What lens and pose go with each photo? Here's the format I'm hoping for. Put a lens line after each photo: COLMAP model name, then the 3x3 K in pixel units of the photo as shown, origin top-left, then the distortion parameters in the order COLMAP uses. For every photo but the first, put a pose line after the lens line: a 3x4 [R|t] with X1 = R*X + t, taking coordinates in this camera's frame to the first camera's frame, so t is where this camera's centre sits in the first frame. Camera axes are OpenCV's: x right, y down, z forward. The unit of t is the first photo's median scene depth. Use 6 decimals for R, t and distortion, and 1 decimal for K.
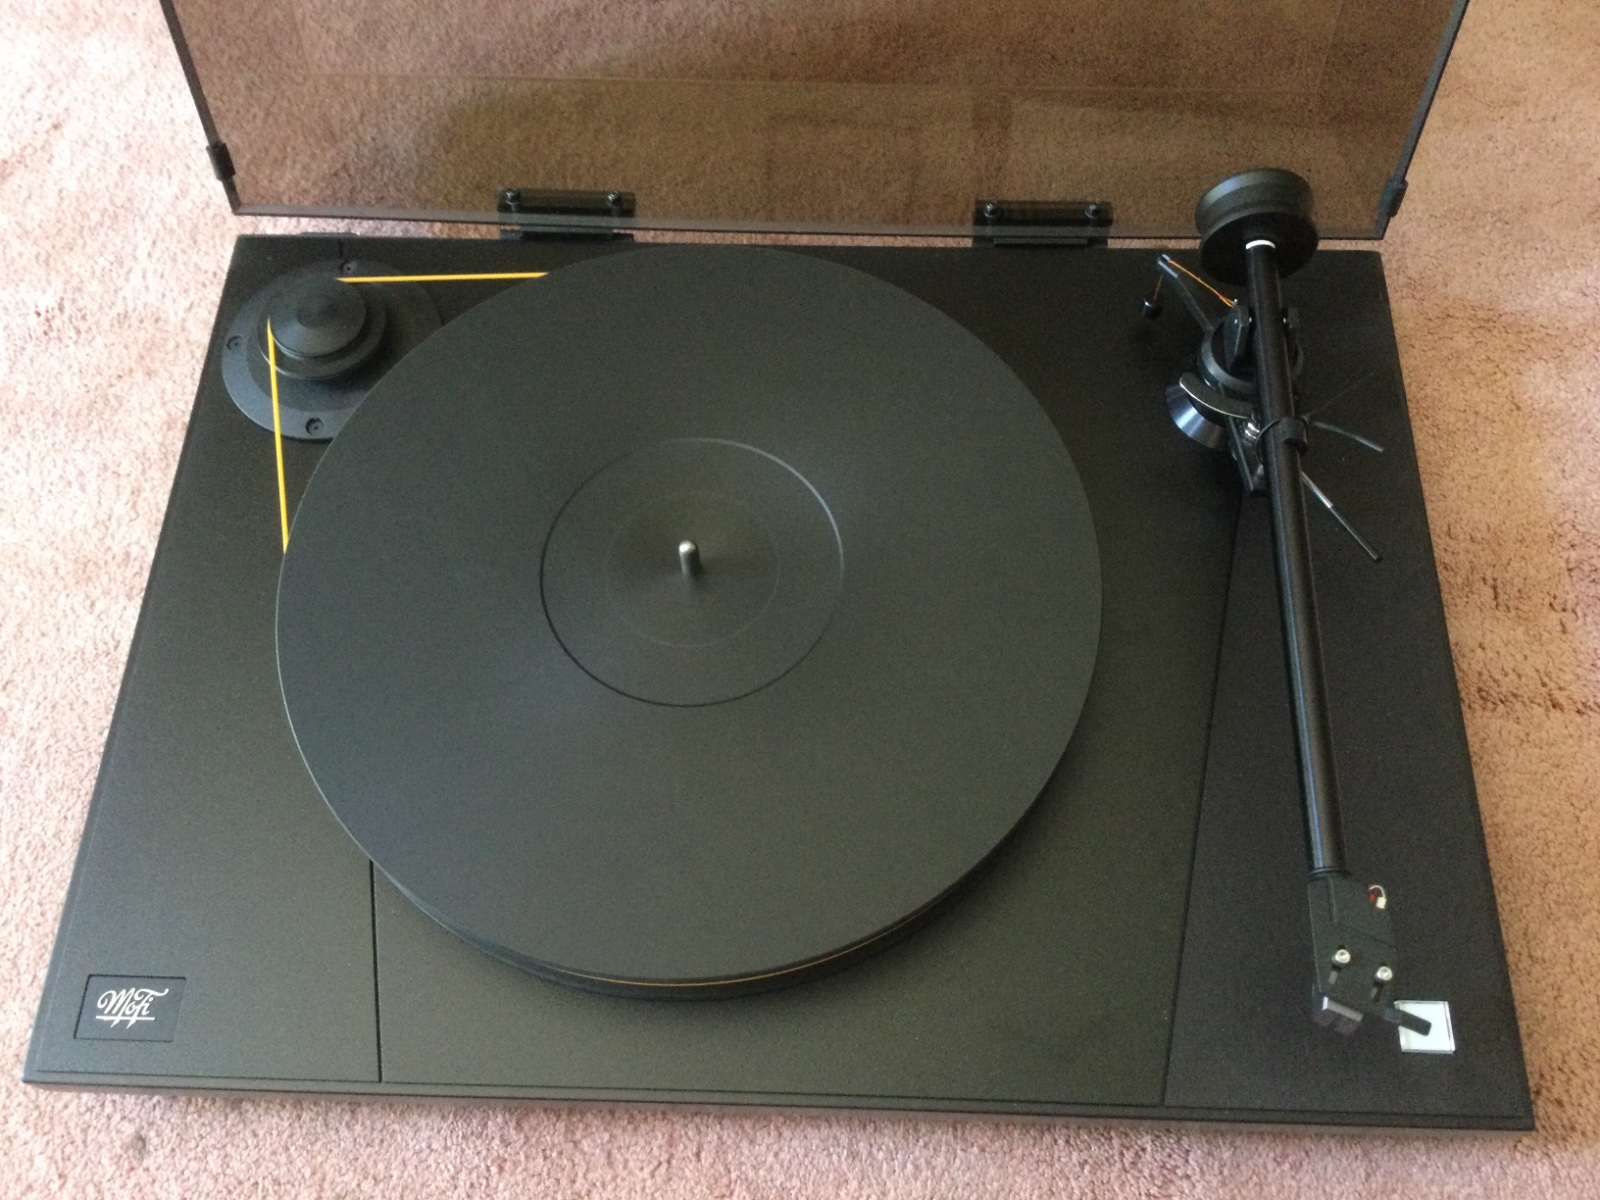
lens RADIAL K [[1440.7, 0, 802.2], [0, 1440.7, 590.7], [0, 0, 1]] dist [0.074321, -0.116425]
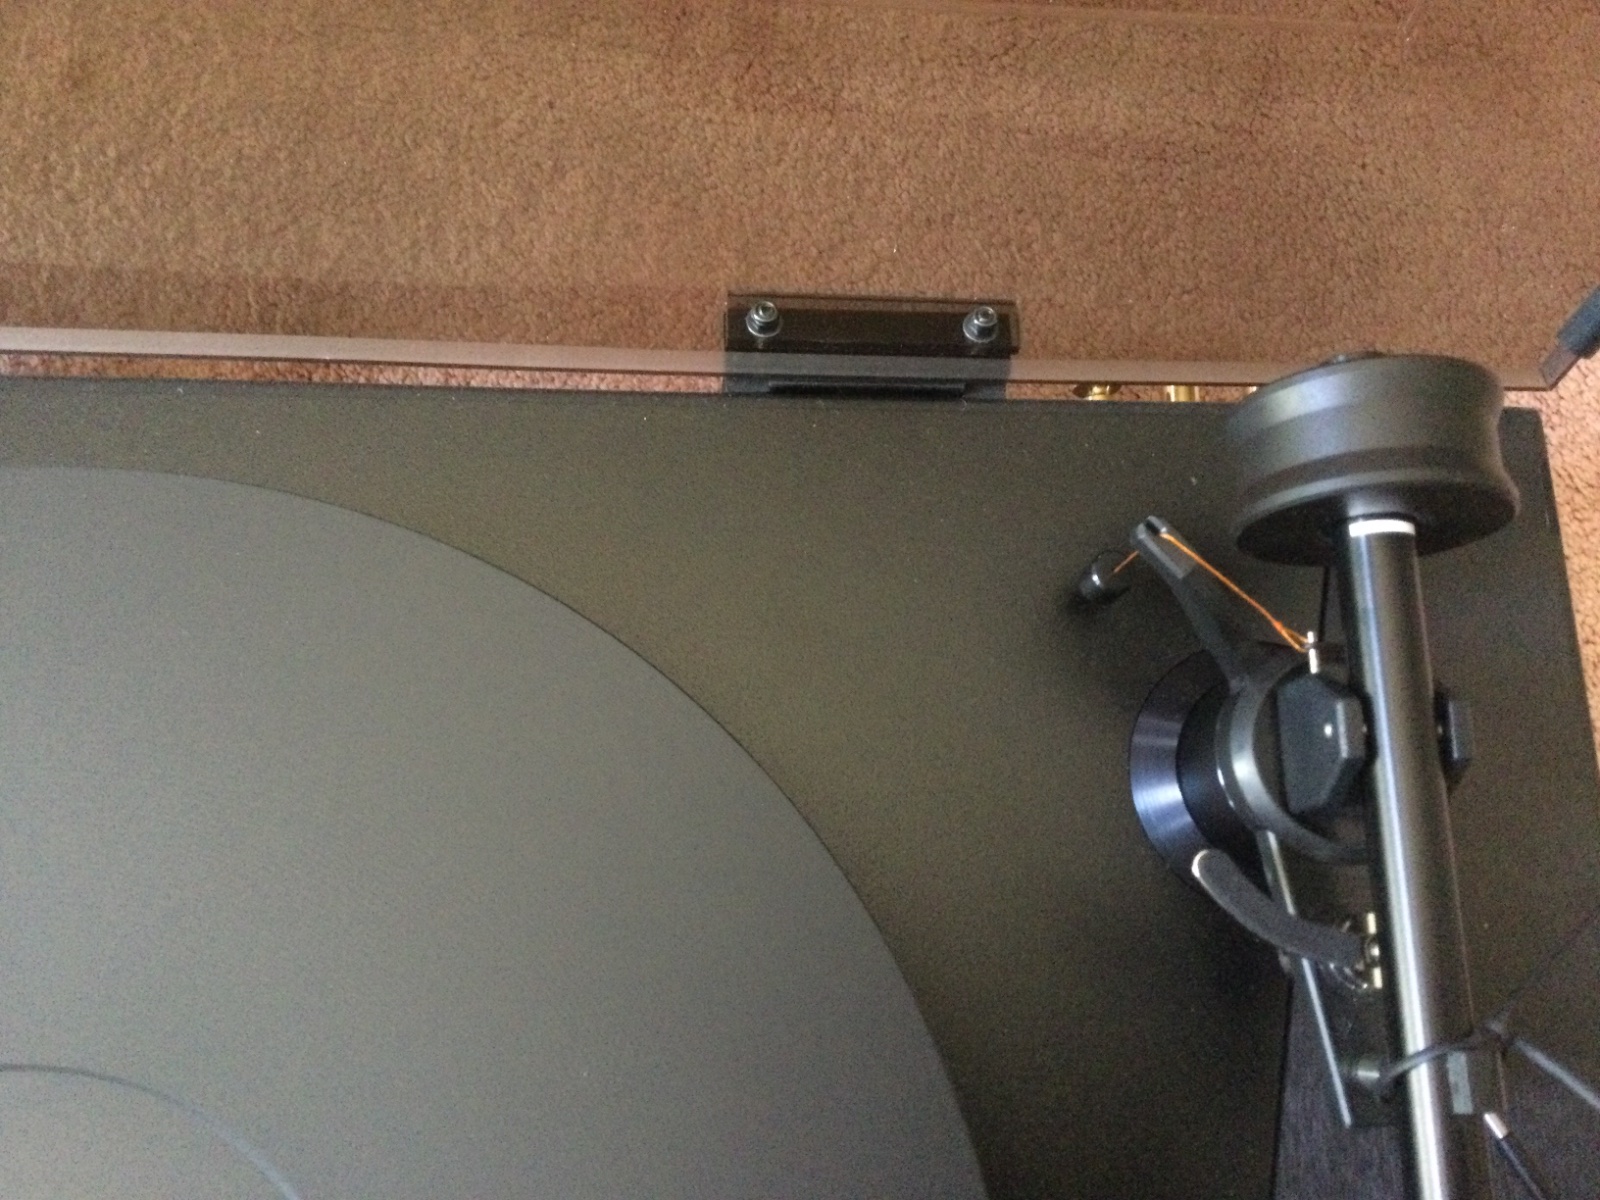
lens RADIAL K [[1440.7, 0, 802.2], [0, 1440.7, 590.7], [0, 0, 1]] dist [0.074321, -0.116425]
pose [[0.990003, -0.022090, 0.139304, 0.077205], [-0.006166, 0.979936, 0.199218, -0.268877], [-0.140909, -0.198085, 0.970004, 0.537567]]
